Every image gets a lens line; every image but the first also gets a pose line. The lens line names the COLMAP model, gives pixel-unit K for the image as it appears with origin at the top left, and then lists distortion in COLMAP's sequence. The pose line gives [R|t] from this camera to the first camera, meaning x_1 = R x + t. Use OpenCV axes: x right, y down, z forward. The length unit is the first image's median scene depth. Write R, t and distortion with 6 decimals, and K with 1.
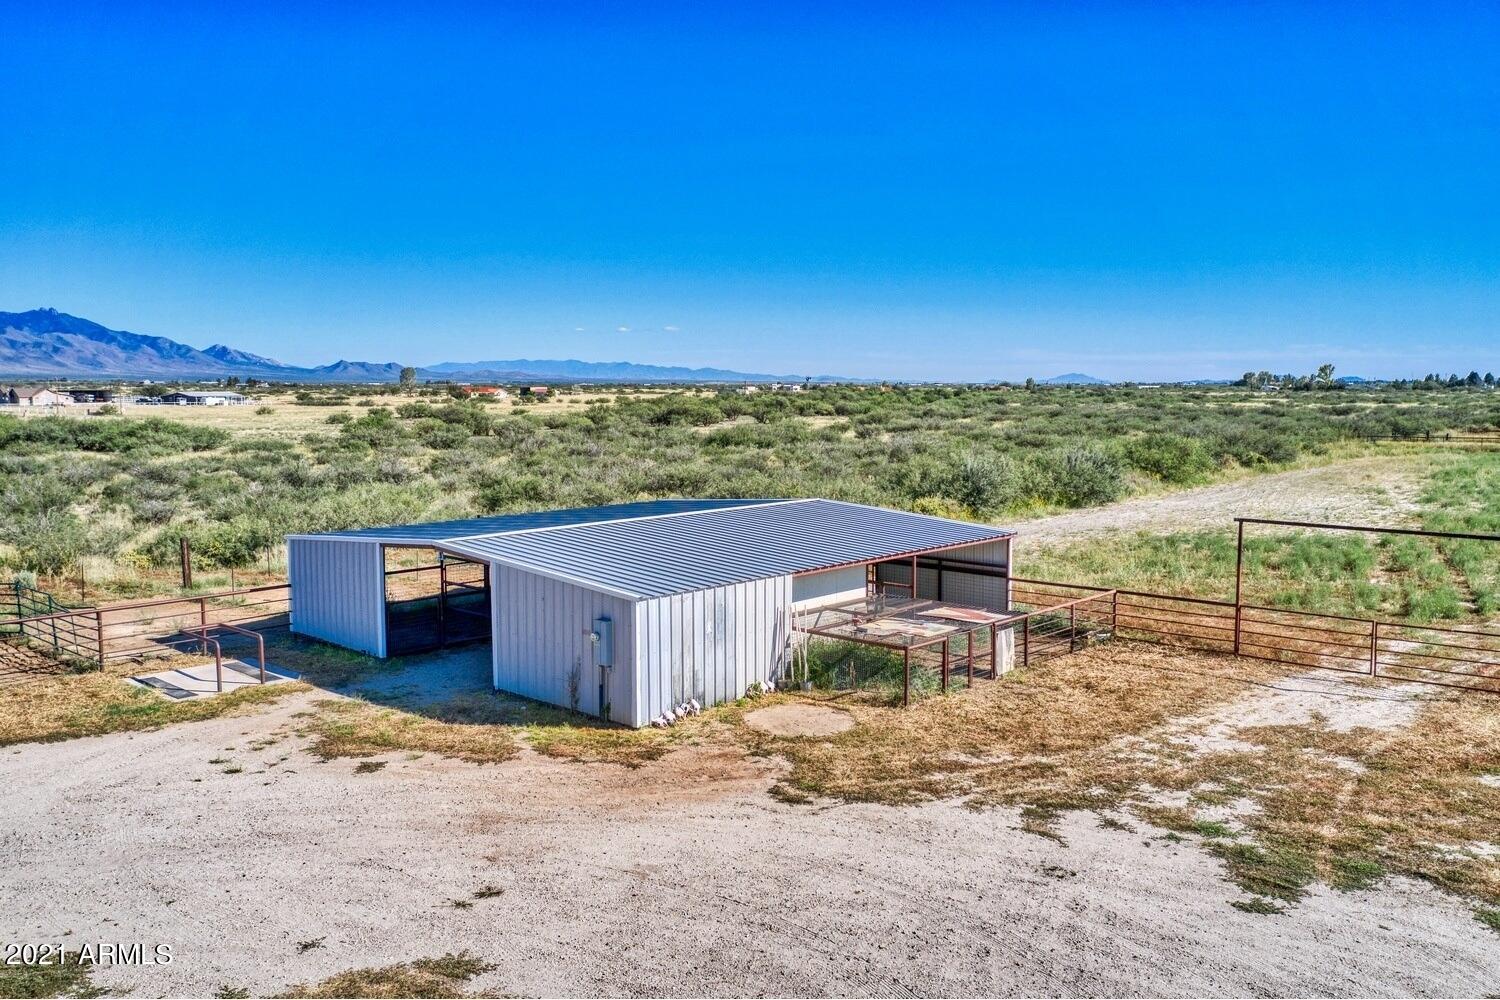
lens RADIAL K [[1180.3, 0, 745.5], [0, 1180.3, 502.5], [0, 0, 1]] dist [0.027396, -0.030917]
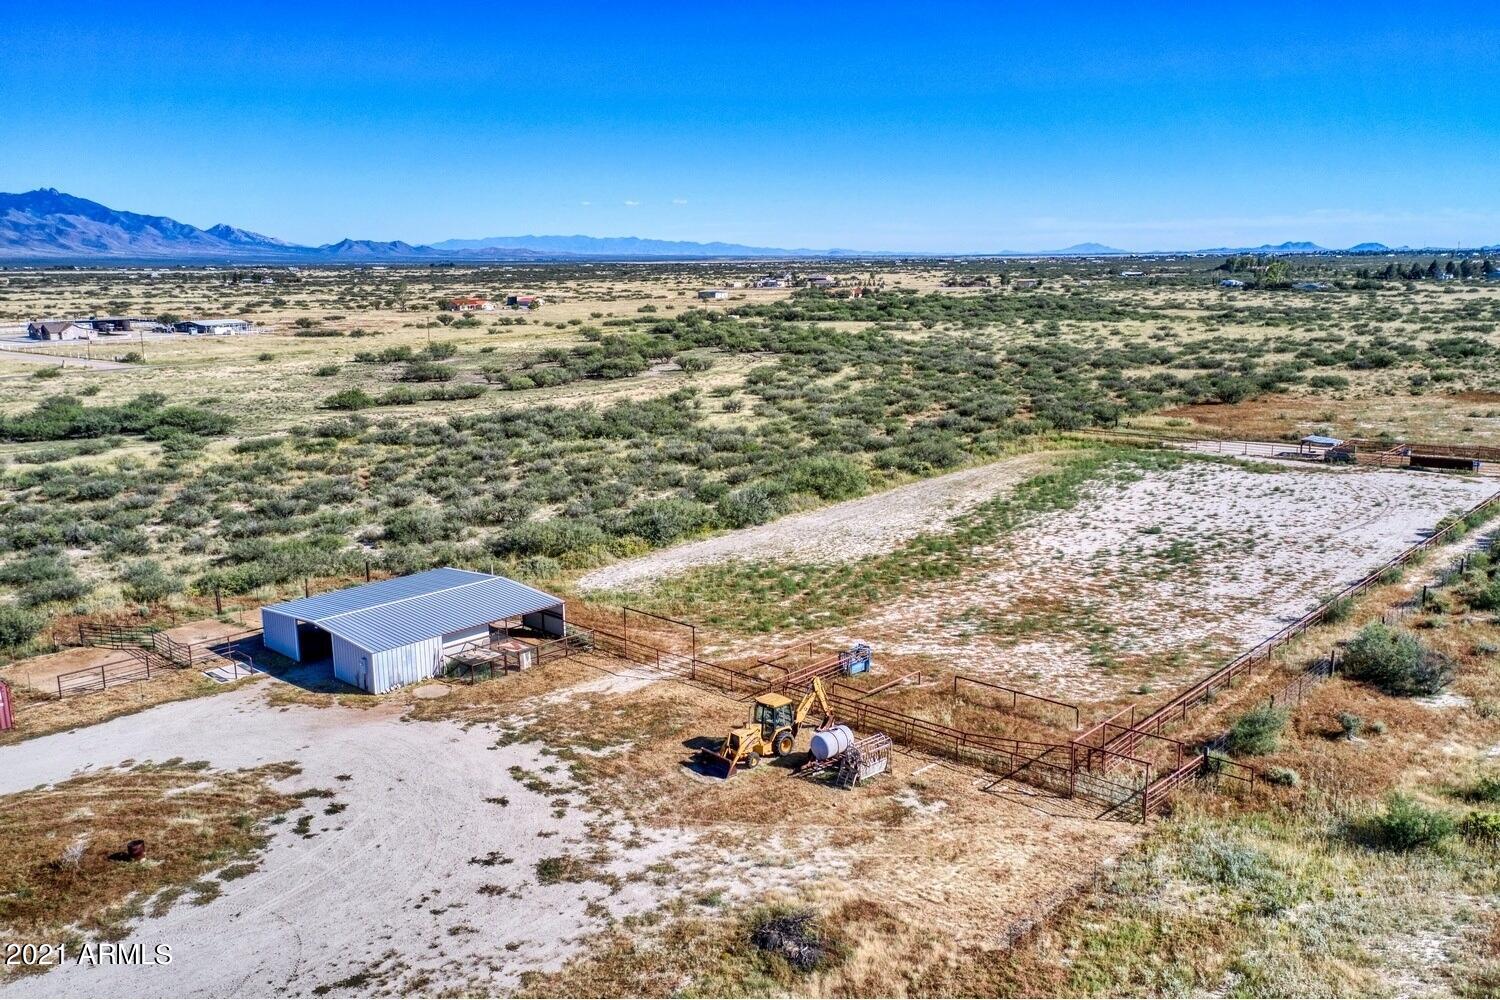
lens RADIAL K [[1180.3, 0, 743.1], [0, 1180.3, 505.7], [0, 0, 1]] dist [0.027396, -0.030917]
pose [[0.999866, -0.009208, -0.013545, 0.848149], [0.010612, 0.994146, 0.107520, -0.573198], [0.012476, -0.107650, 0.994111, -1.840299]]
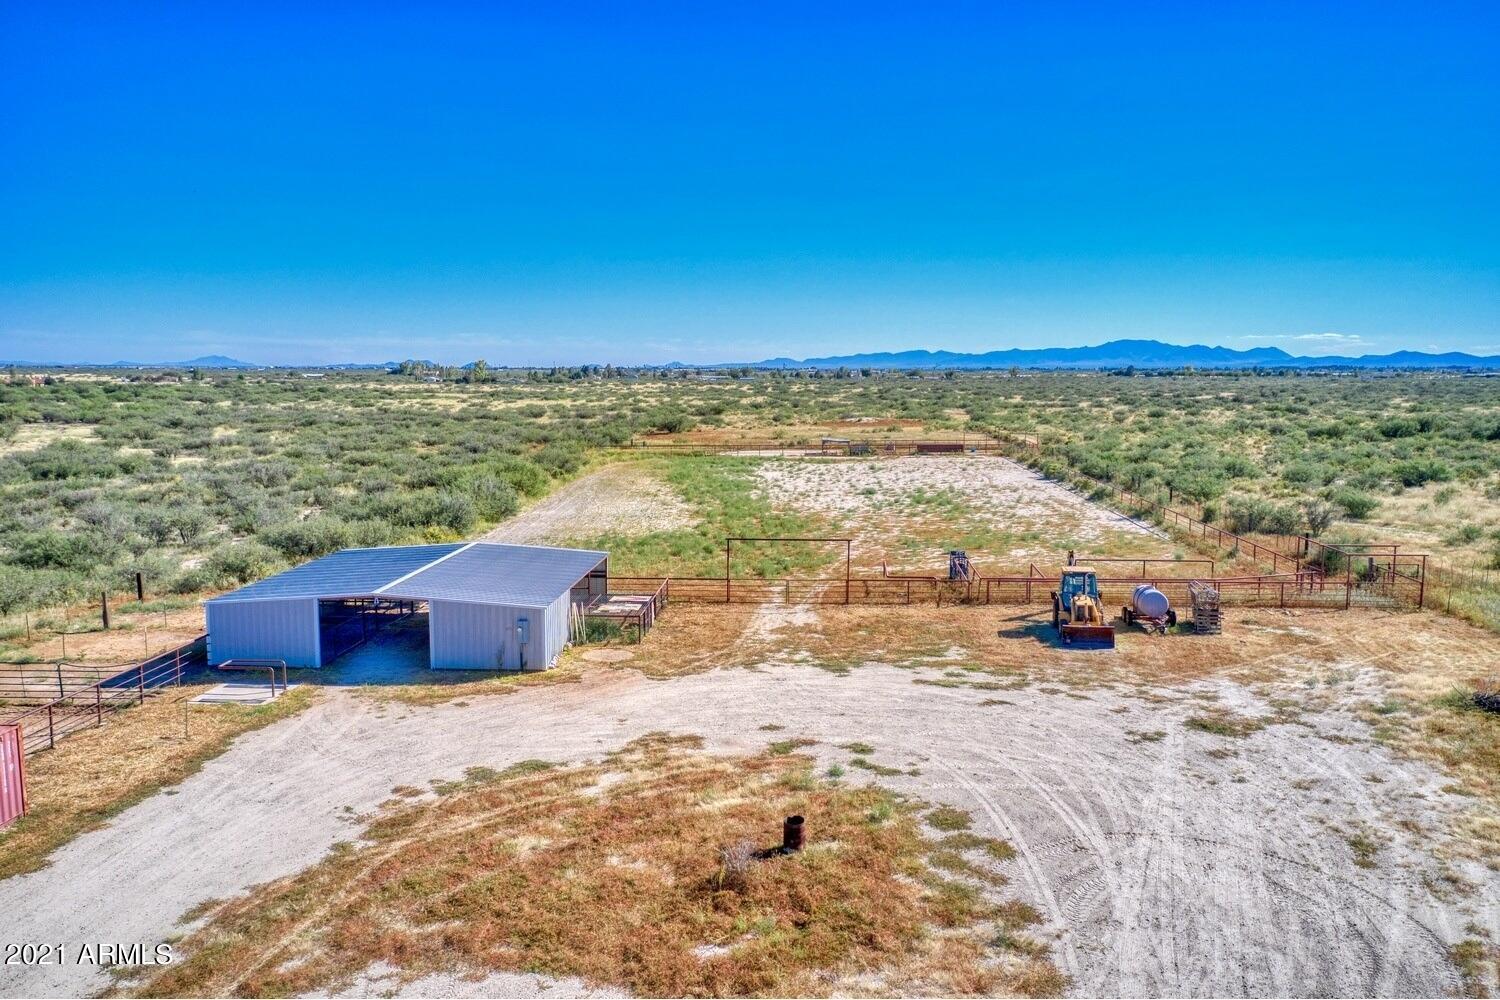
lens RADIAL K [[1180.3, 0, 716.0], [0, 1180.3, 498.9], [0, 0, 1]] dist [0.027396, -0.030917]
pose [[0.784919, -0.066519, 0.616017, -1.051499], [0.060073, 0.997707, 0.031189, -0.144264], [-0.616679, 0.012525, 0.787115, -0.758325]]
